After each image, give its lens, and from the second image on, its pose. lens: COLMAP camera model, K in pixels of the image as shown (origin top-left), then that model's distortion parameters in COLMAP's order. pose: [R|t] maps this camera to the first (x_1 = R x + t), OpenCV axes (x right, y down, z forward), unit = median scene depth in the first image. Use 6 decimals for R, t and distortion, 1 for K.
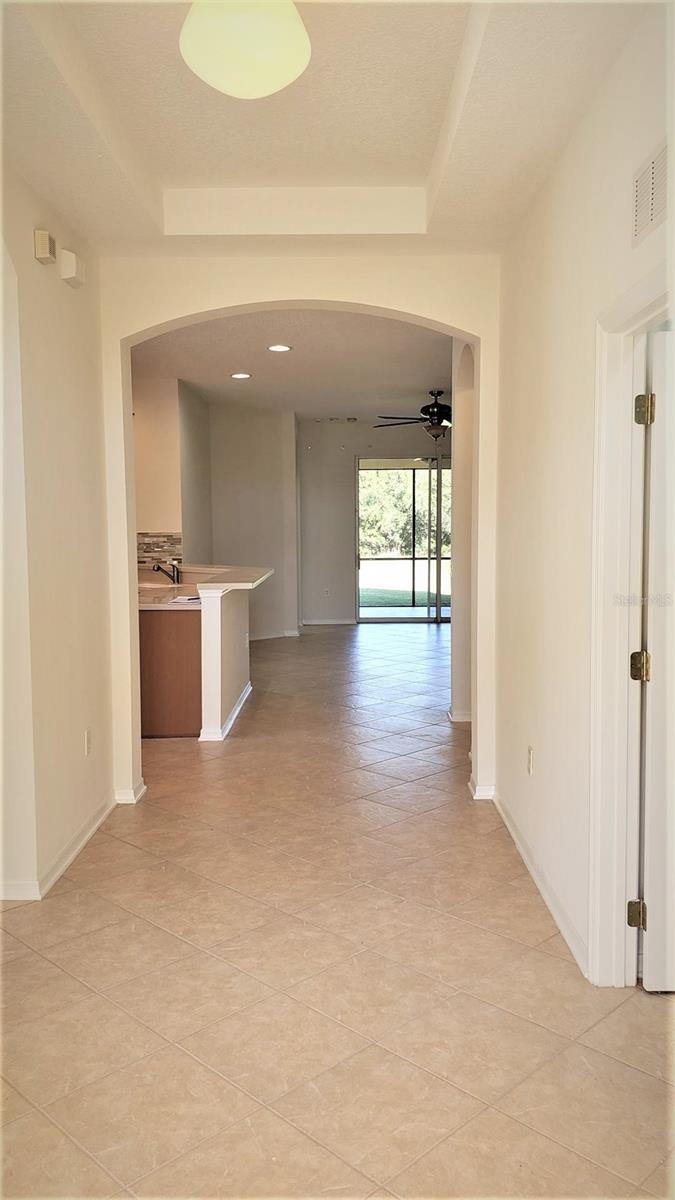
lens RADIAL K [[930.4, 0, 343.4], [0, 930.4, 617.4], [0, 0, 1]] dist [0.115063, -0.158535]
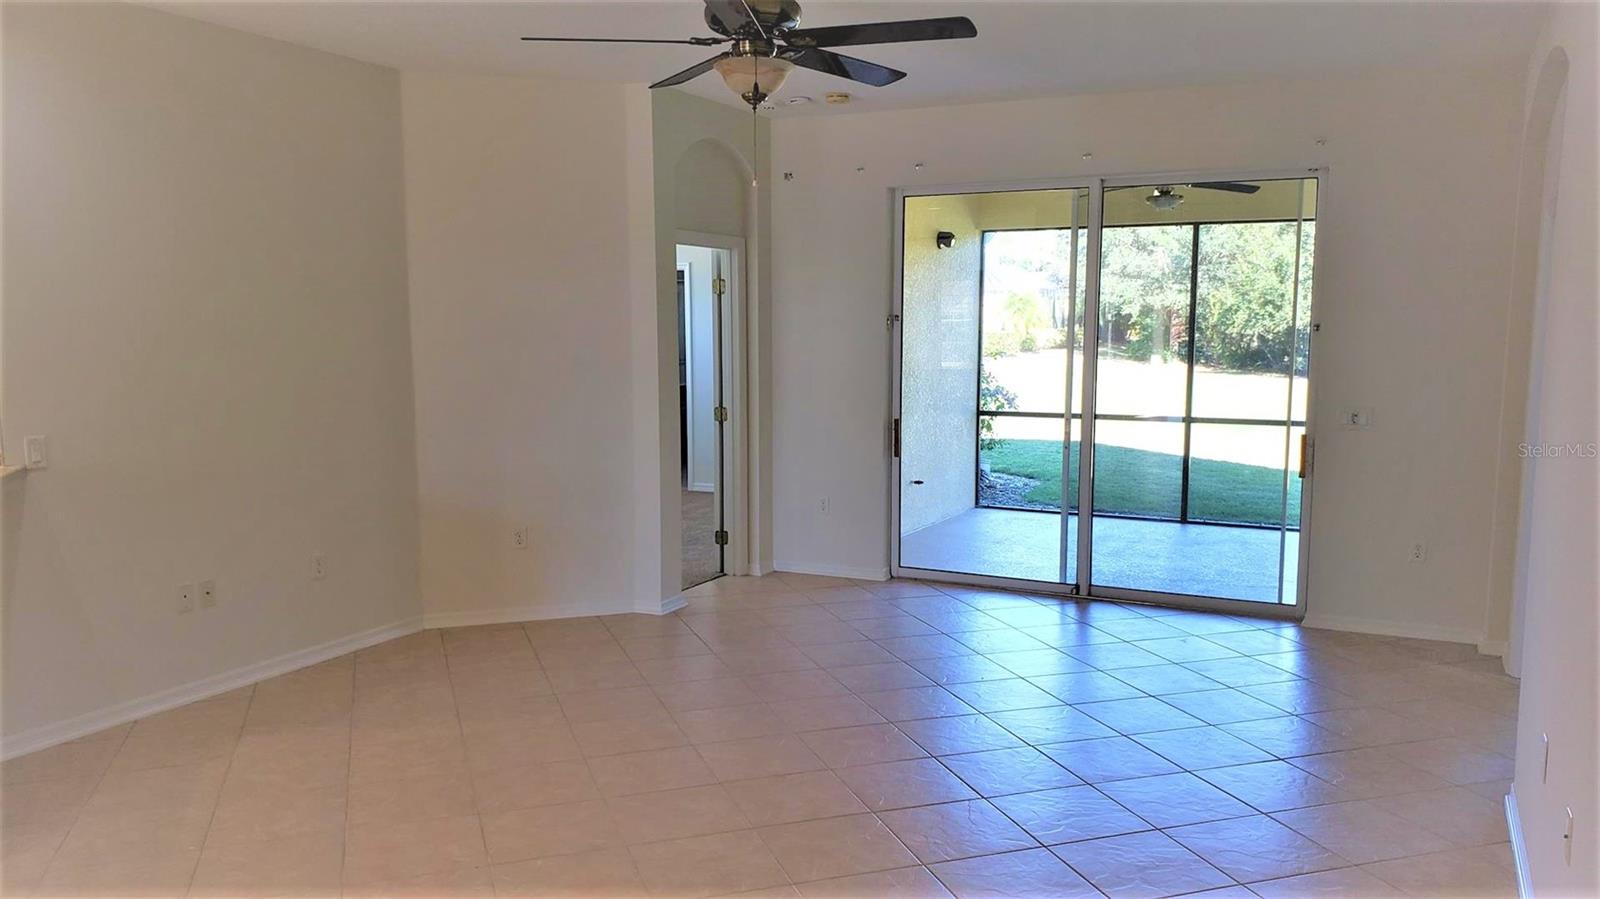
lens RADIAL K [[1276.1, 0, 807.1], [0, 1276.1, 439.9], [0, 0, 1]] dist [0.011709, -0.000783]
pose [[0.896011, 0.054243, -0.440707, 0.182735], [-0.057693, 0.998319, 0.005578, -0.045932], [0.440268, 0.020428, 0.897634, 0.357506]]
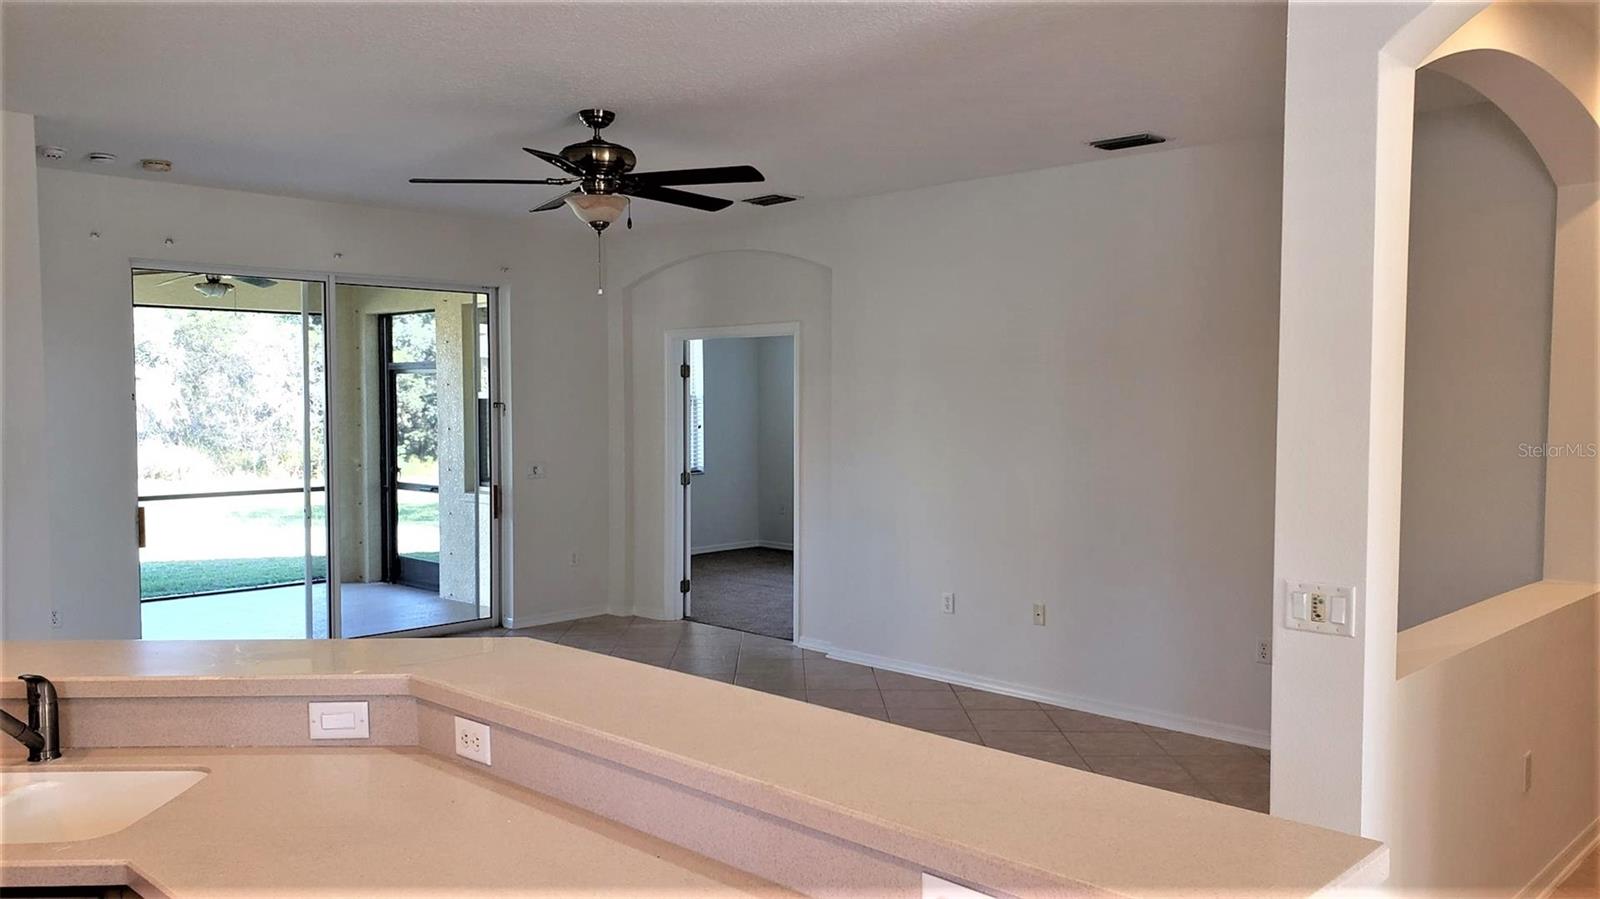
lens RADIAL K [[1240.5, 0, 813.1], [0, 1240.5, 455.5], [0, 0, 1]] dist [0.115063, -0.158535]
pose [[0.693892, -0.028384, 0.719519, -0.129269], [0.072189, 0.996931, -0.030290, -0.041841], [-0.716451, 0.072960, 0.693812, 0.330327]]
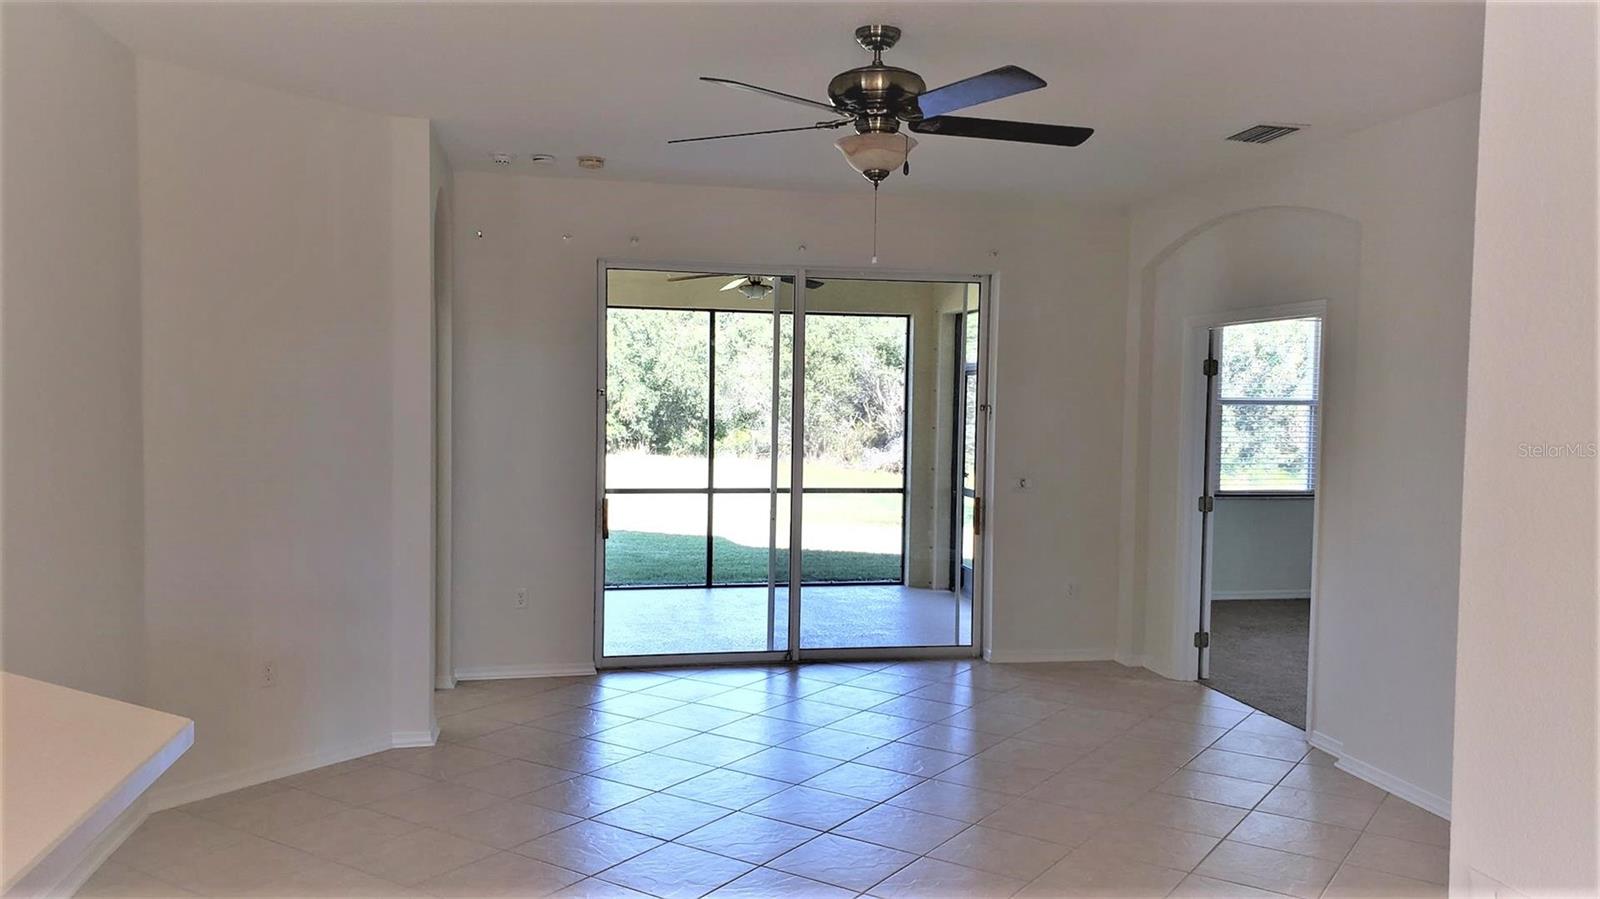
lens RADIAL K [[1240.5, 0, 813.1], [0, 1240.5, 455.5], [0, 0, 1]] dist [0.115063, -0.158535]
pose [[0.979968, 0.012126, 0.198787, -0.001654], [-0.000485, 0.998287, -0.058505, -0.043377], [-0.199156, 0.057236, 0.978295, 0.347408]]
